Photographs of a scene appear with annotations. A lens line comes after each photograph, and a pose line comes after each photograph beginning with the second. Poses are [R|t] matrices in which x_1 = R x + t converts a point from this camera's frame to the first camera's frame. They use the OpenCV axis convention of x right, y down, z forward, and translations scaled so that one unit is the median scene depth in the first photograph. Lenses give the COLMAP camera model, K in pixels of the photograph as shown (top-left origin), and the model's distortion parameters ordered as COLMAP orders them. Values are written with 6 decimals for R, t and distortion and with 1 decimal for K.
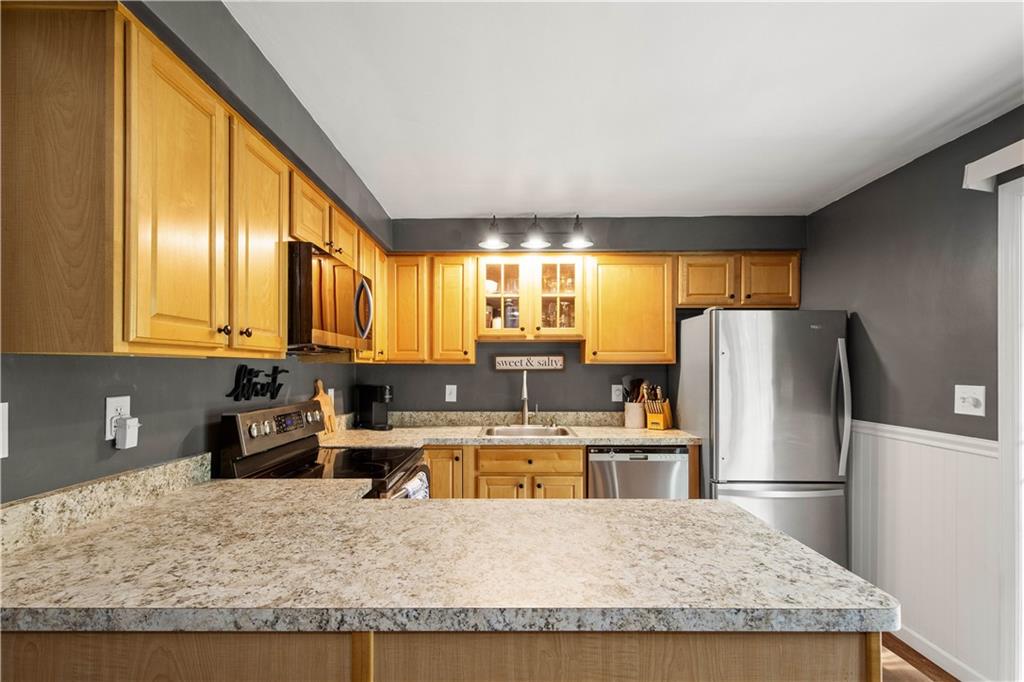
lens RADIAL K [[455.5, 0, 514.5], [0, 455.5, 366.0], [0, 0, 1]] dist [0.012089, -0.002445]
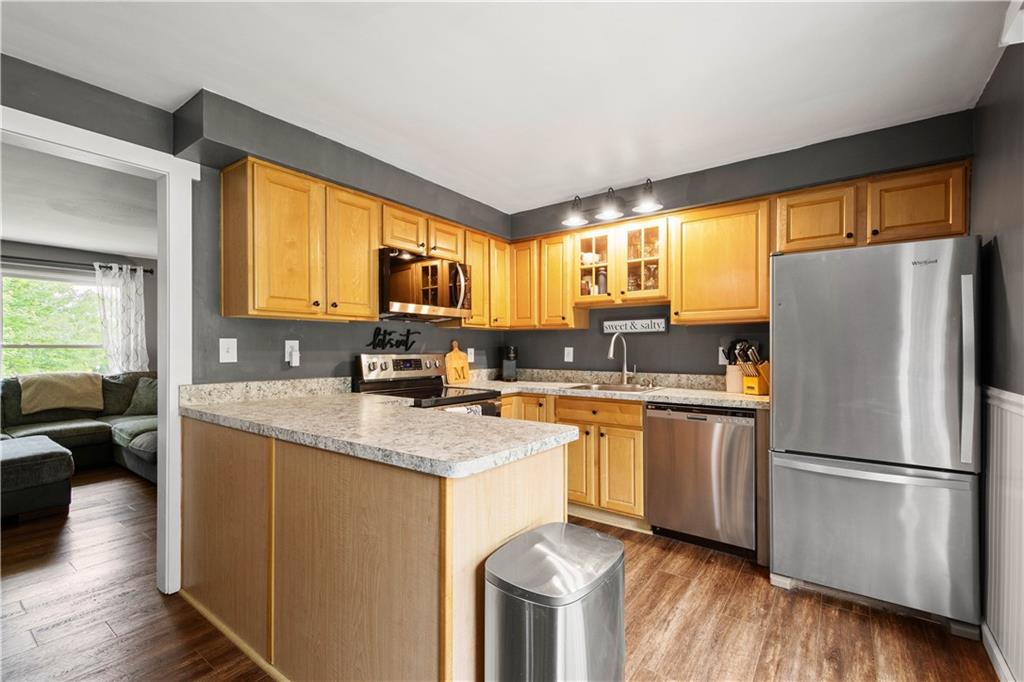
lens RADIAL K [[455.5, 0, 519.4], [0, 455.5, 350.5], [0, 0, 1]] dist [0.012089, -0.002445]
pose [[0.806151, 0.002032, -0.591706, 0.515915], [0.003817, 0.999955, 0.008635, 0.045417], [0.591698, -0.009219, 0.806107, -0.006937]]
